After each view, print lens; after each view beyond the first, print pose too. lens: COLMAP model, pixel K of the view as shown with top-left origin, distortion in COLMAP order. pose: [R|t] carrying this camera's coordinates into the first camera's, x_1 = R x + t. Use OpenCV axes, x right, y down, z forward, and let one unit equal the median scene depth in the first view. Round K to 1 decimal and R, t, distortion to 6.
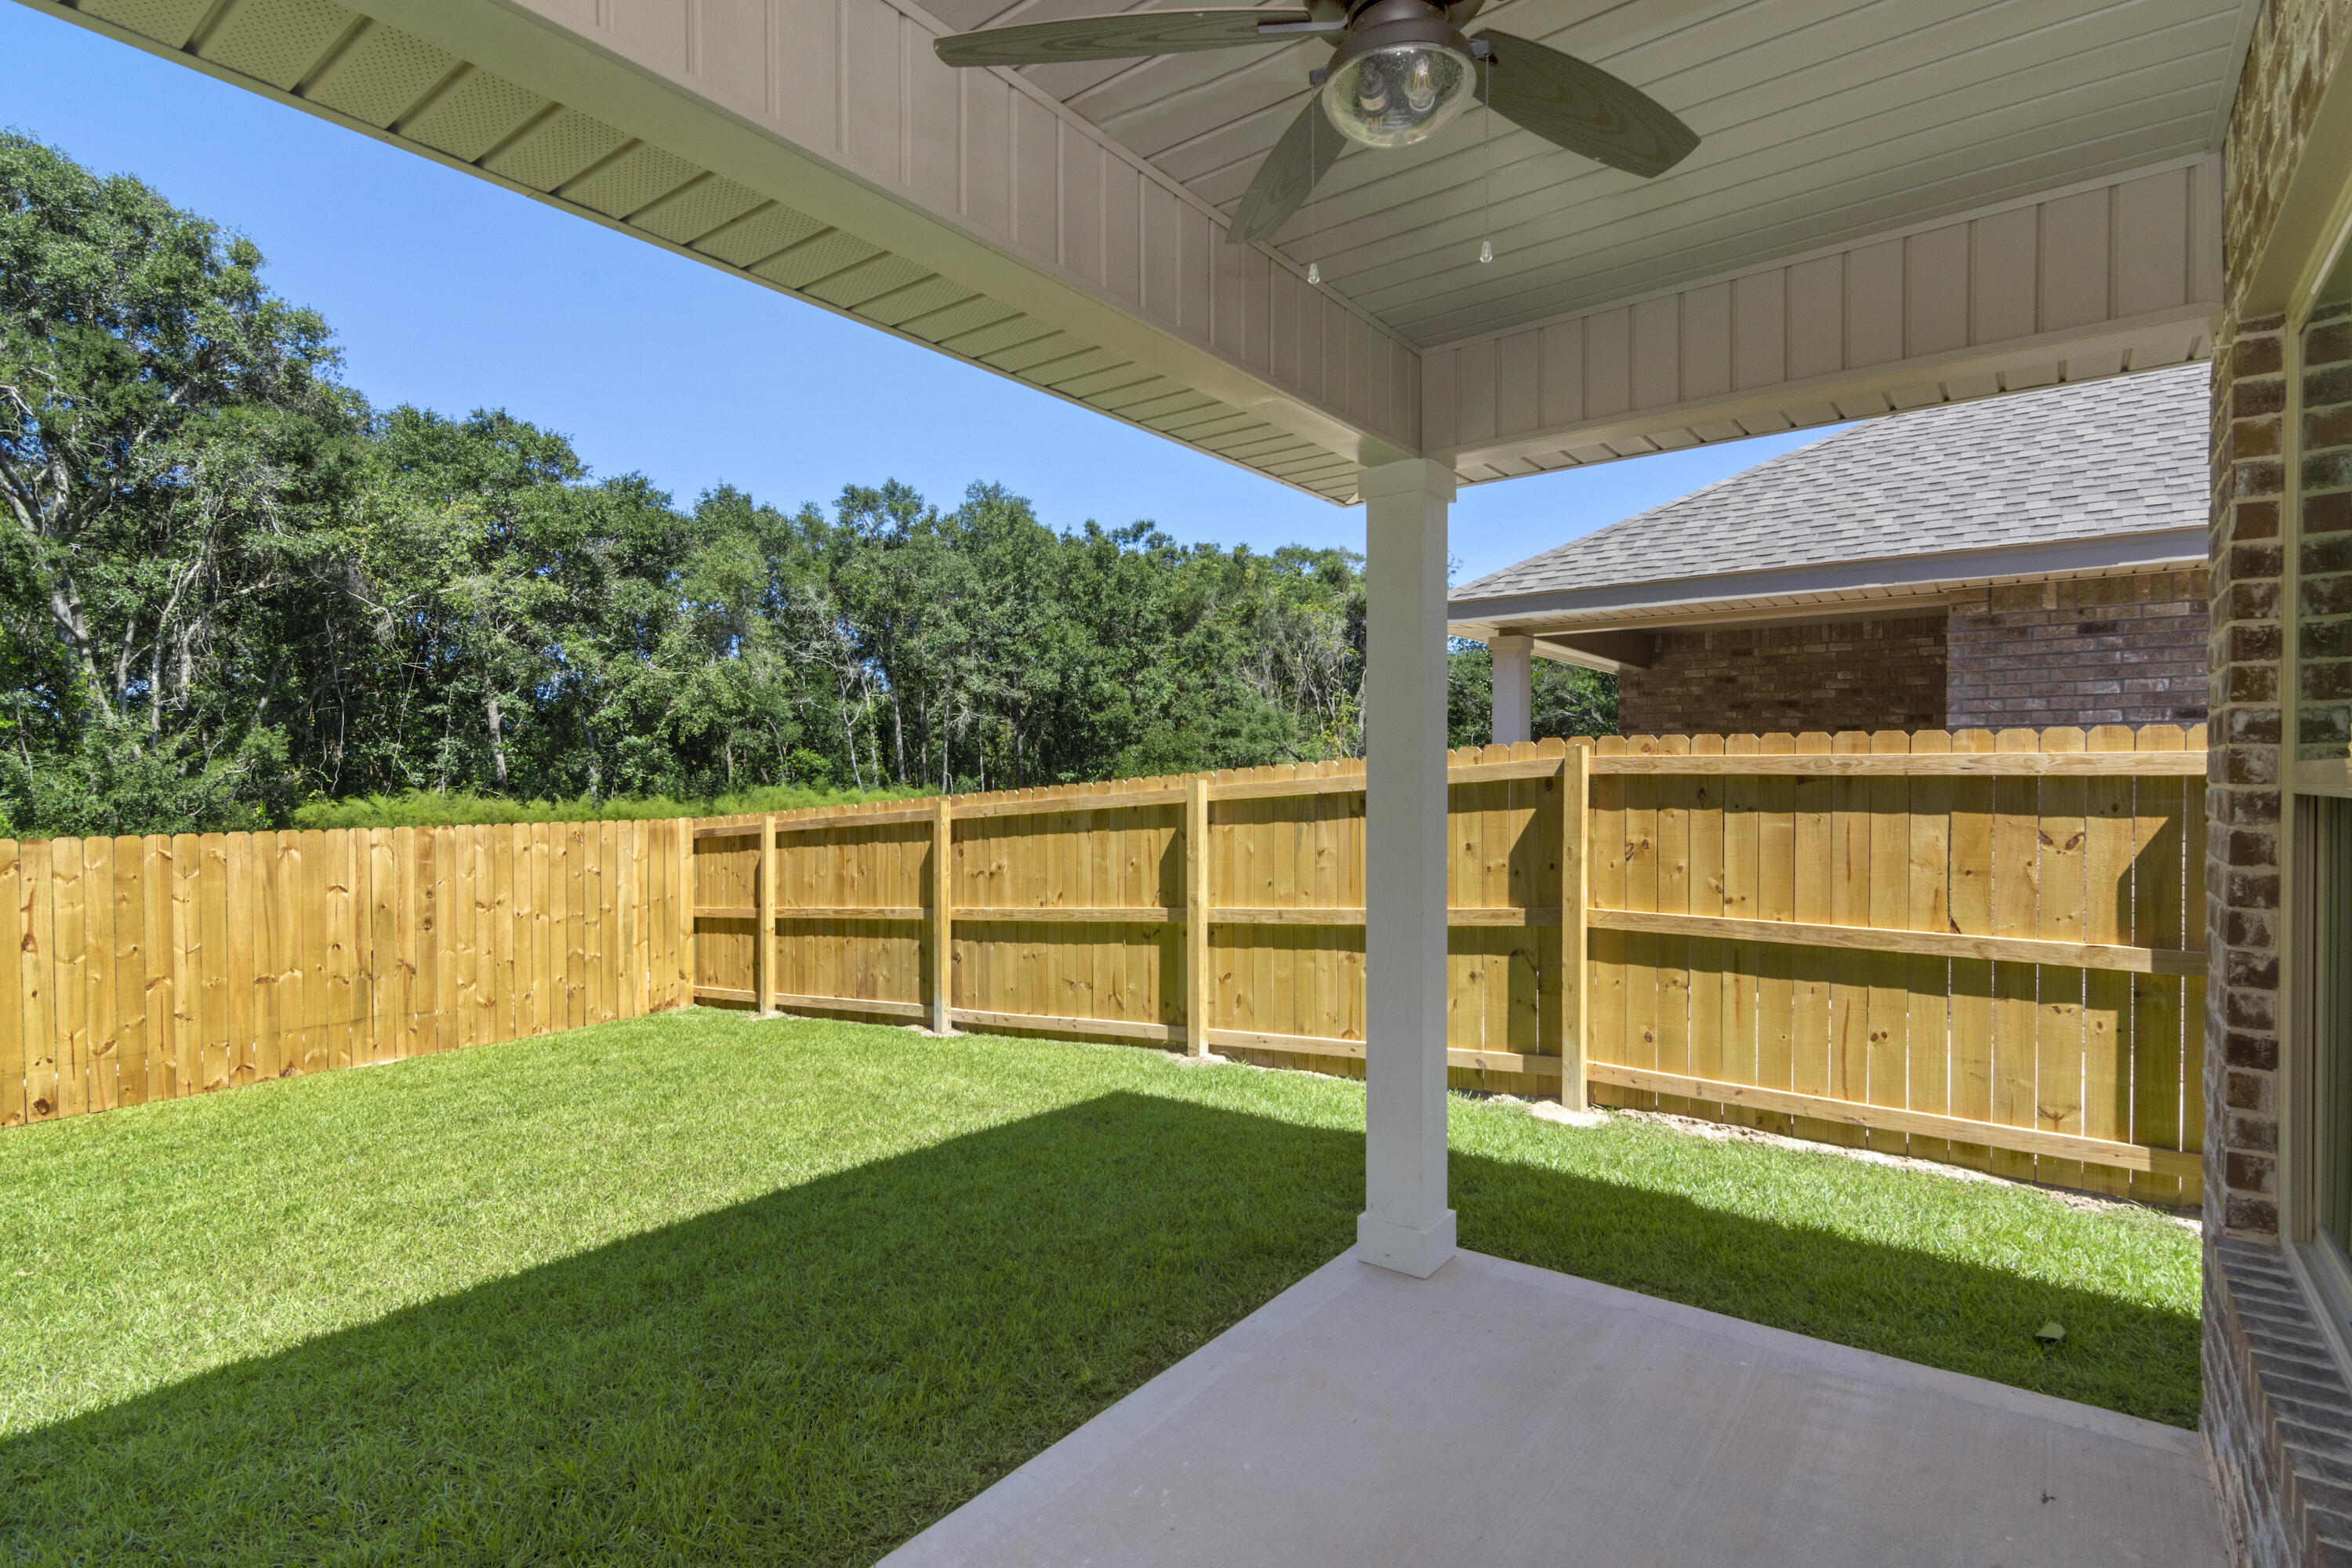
lens RADIAL K [[1138.1, 0, 1179.5], [0, 1138.1, 786.9], [0, 0, 1]] dist [-0.001856, 0.001085]
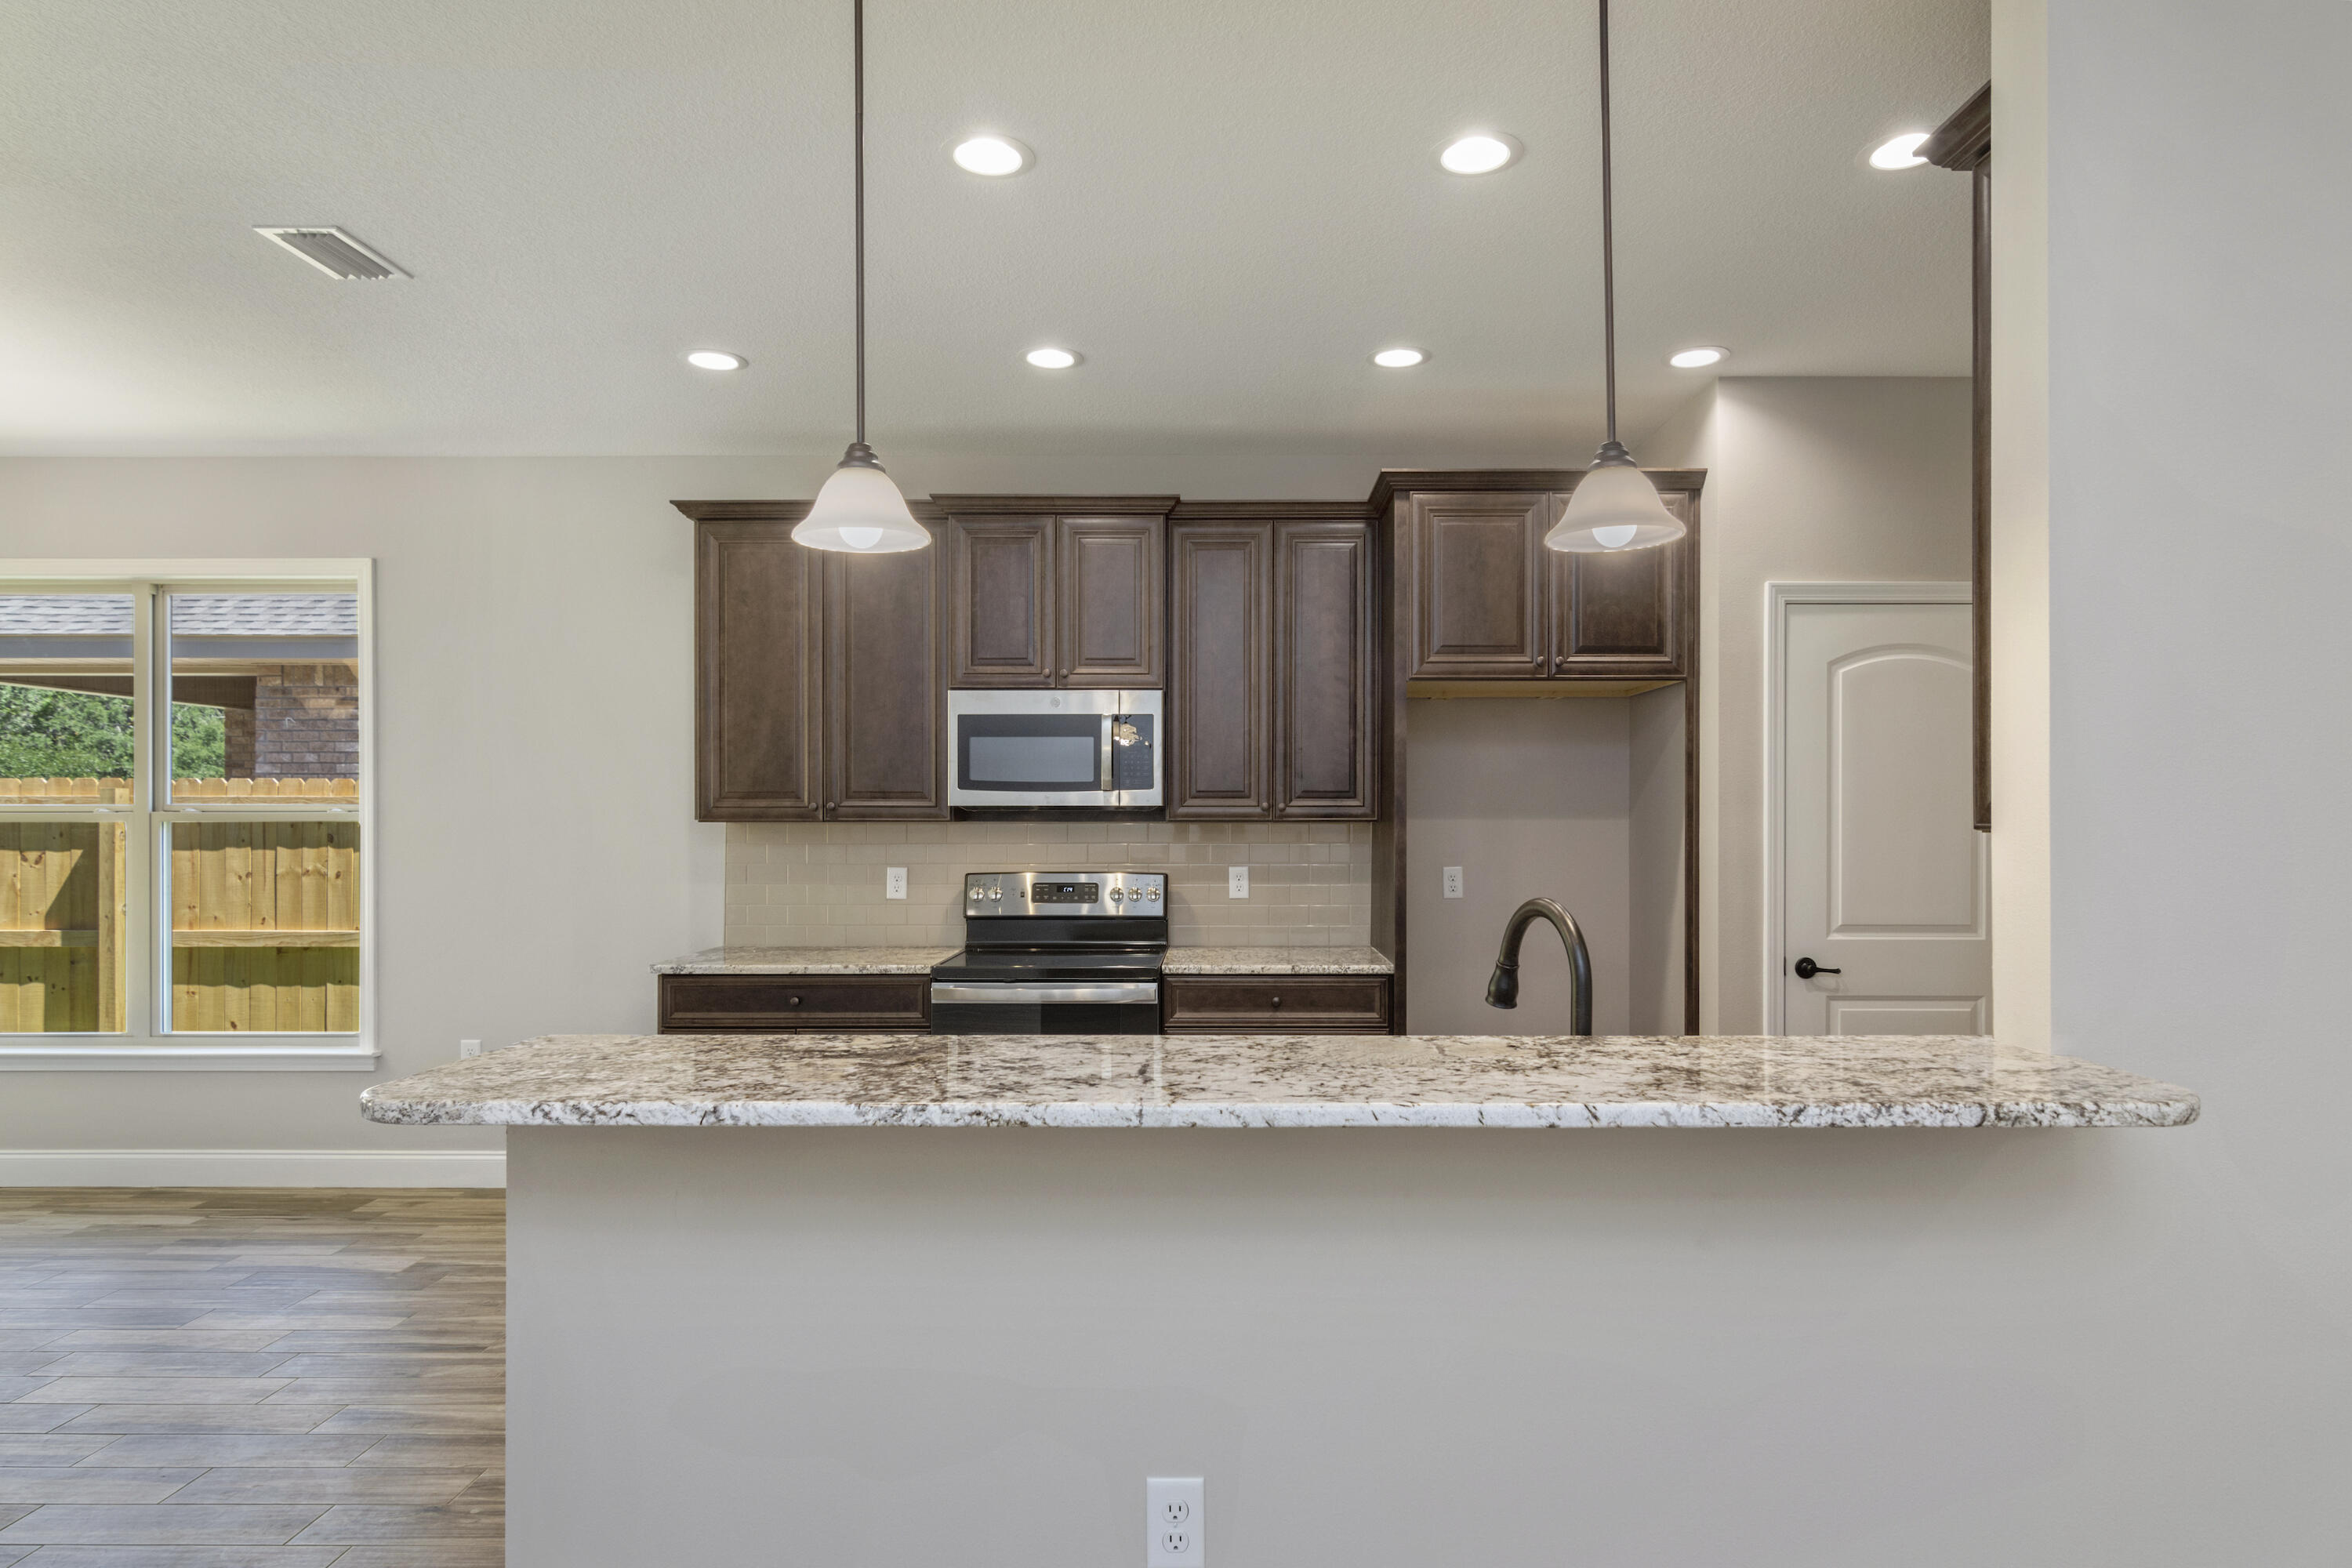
lens RADIAL K [[1325.6, 0, 1233.2], [0, 1325.6, 819.3], [0, 0, 1]] dist [-0.005355, -0.004167]
pose [[0.792838, -0.005541, 0.609407, 0.444090], [0.008162, 0.999966, -0.001527, 0.005451], [-0.609378, 0.006184, 0.792856, -0.556903]]
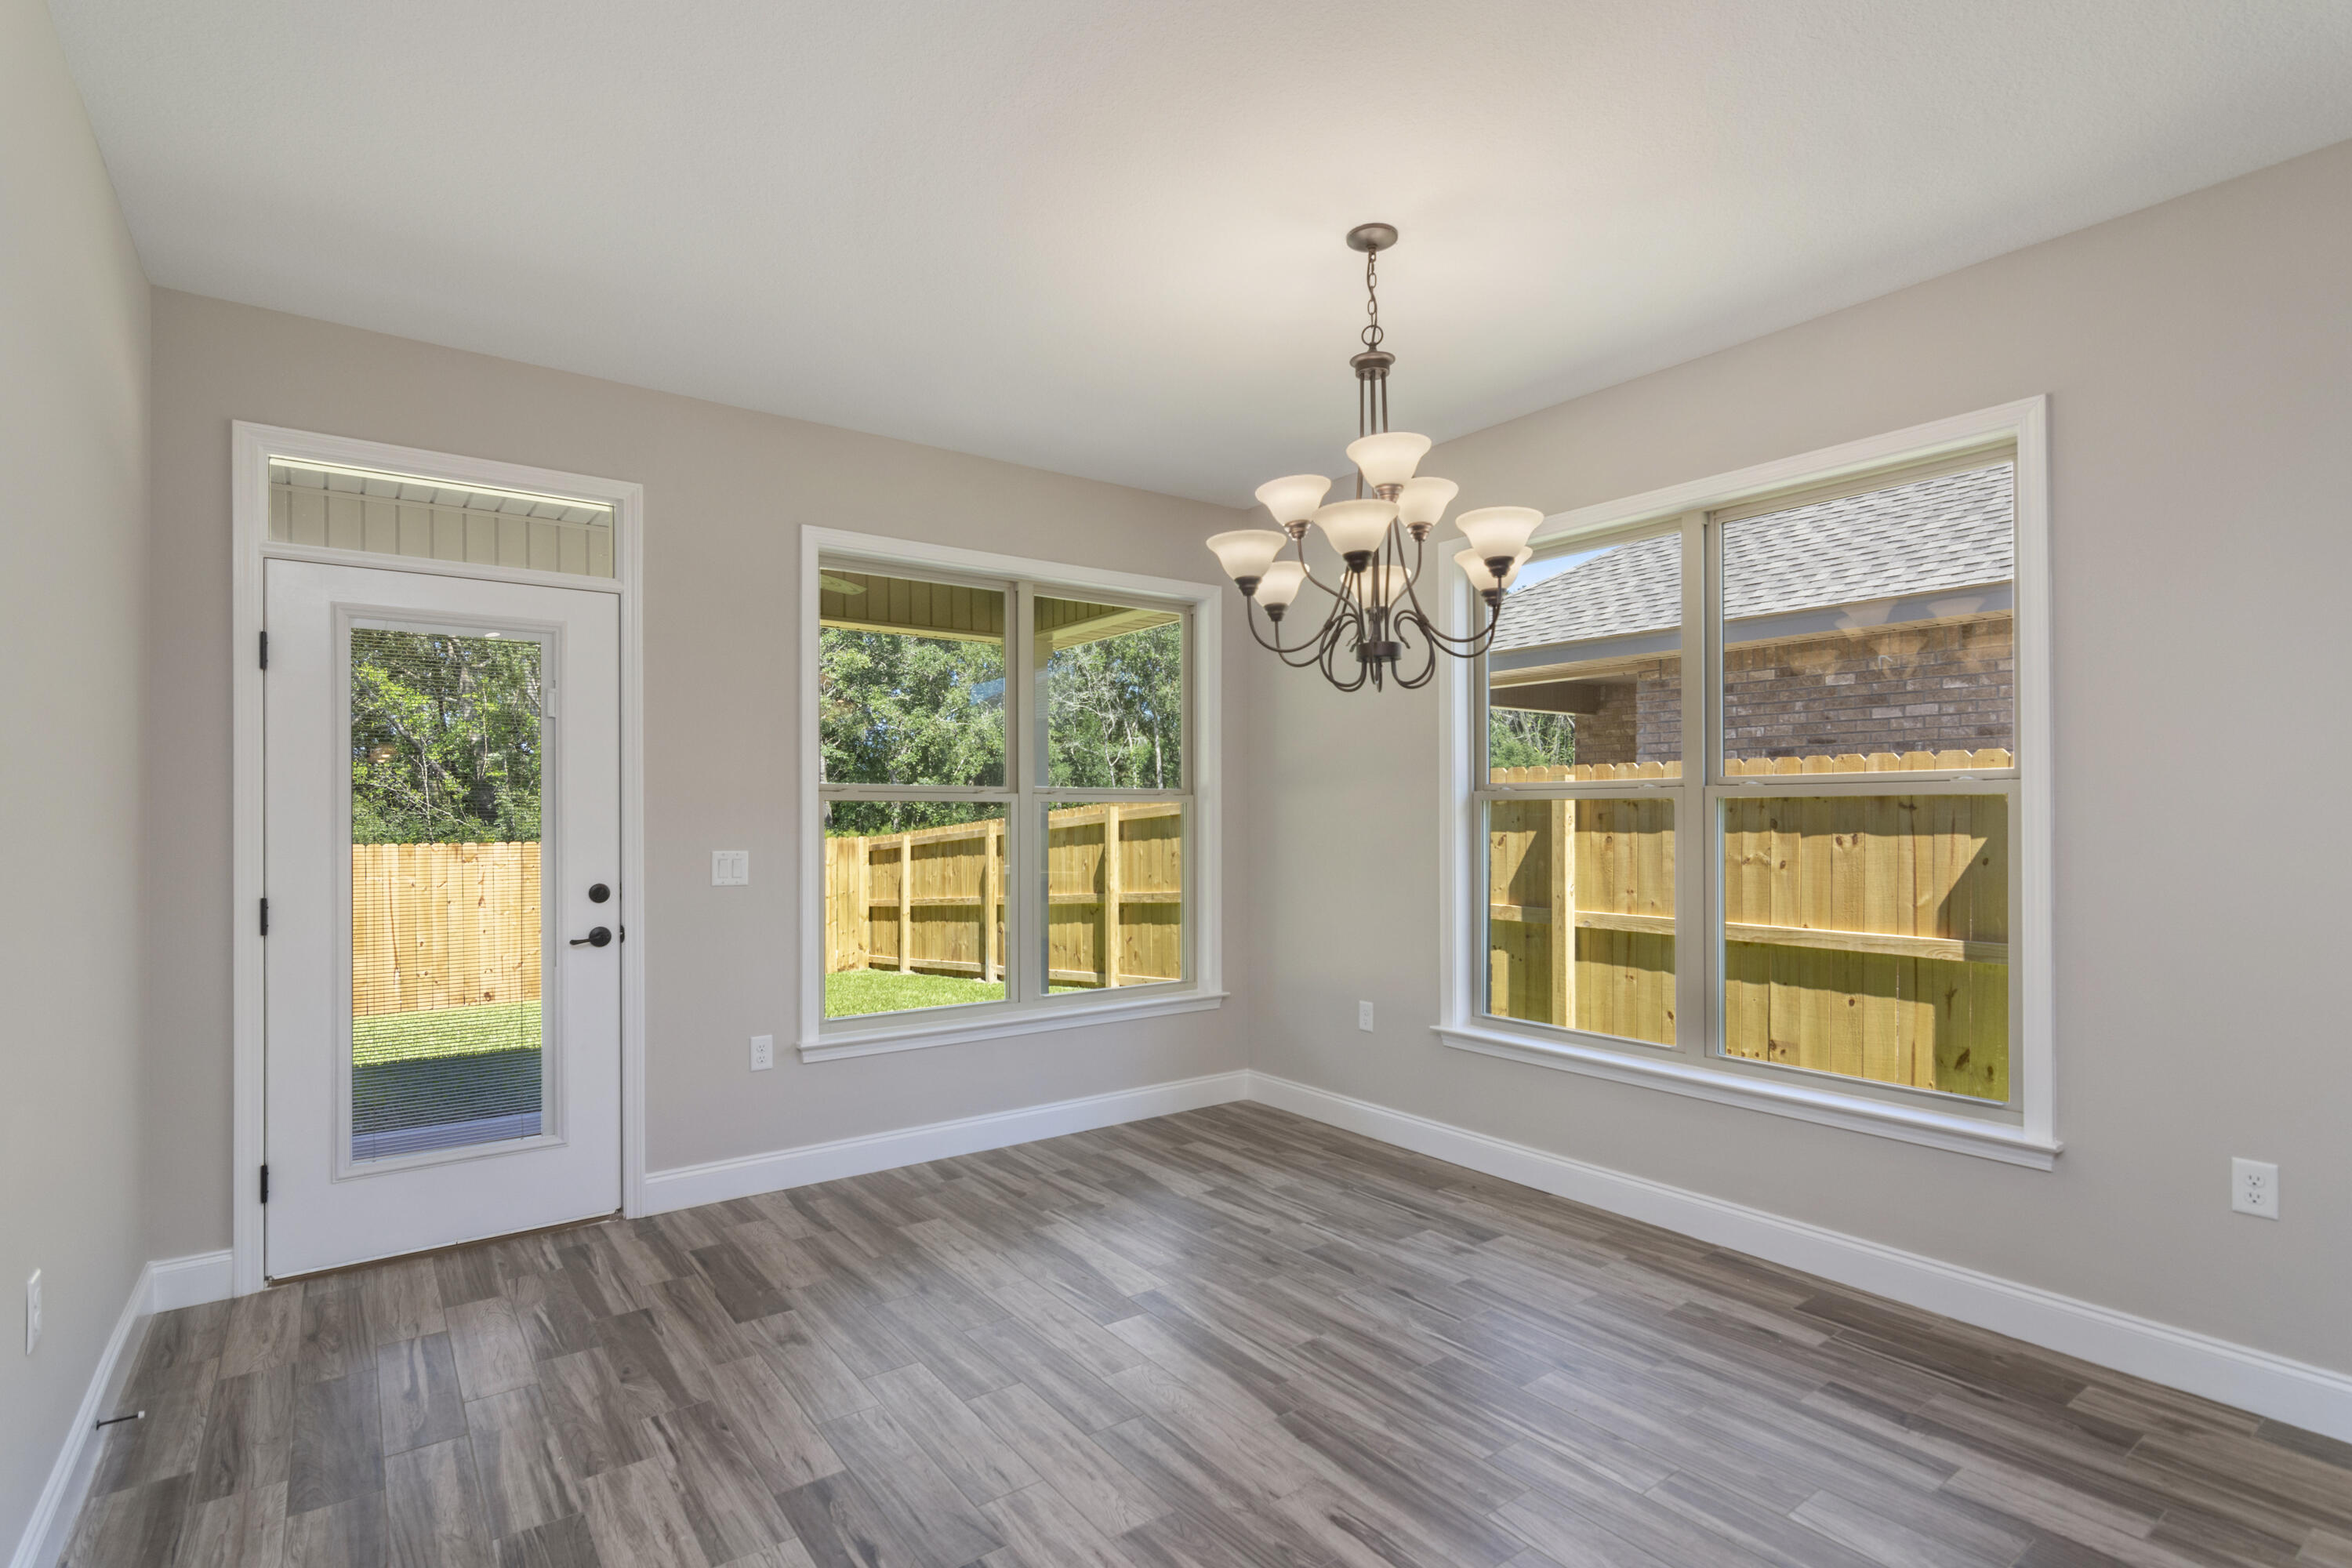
lens RADIAL K [[1138.1, 0, 1180.2], [0, 1138.1, 813.1], [0, 0, 1]] dist [-0.001856, 0.001085]
pose [[0.963662, -0.001933, -0.267118, 0.356984], [-0.000379, 0.999963, -0.008606, 0.010786], [0.267125, 0.008394, 0.963625, -0.291491]]
